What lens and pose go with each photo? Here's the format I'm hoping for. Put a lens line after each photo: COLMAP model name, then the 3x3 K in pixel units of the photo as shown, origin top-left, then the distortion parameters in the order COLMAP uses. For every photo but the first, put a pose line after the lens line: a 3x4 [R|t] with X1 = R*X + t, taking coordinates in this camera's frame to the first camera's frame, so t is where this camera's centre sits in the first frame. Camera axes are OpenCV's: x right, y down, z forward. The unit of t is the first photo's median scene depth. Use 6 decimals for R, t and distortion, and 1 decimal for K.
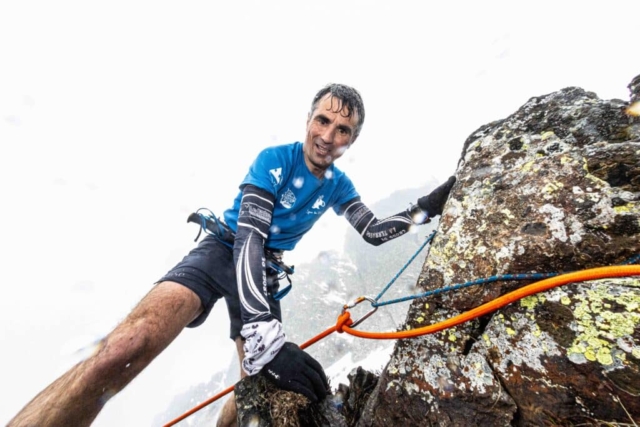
lens RADIAL K [[211.9, 0, 319.7], [0, 211.9, 209.5], [0, 0, 1]] dist [-0.001669, 0.000167]
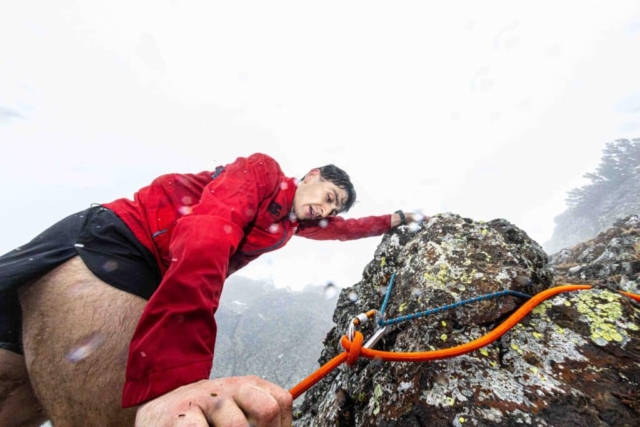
lens RADIAL K [[211.9, 0, 320.0], [0, 211.9, 215.2], [0, 0, 1]] dist [-0.001669, 0.000167]
pose [[0.673521, 0.519797, 0.525529, -0.719825], [-0.271267, 0.835184, -0.478417, 0.809843], [-0.687593, 0.179665, 0.703517, 0.803884]]
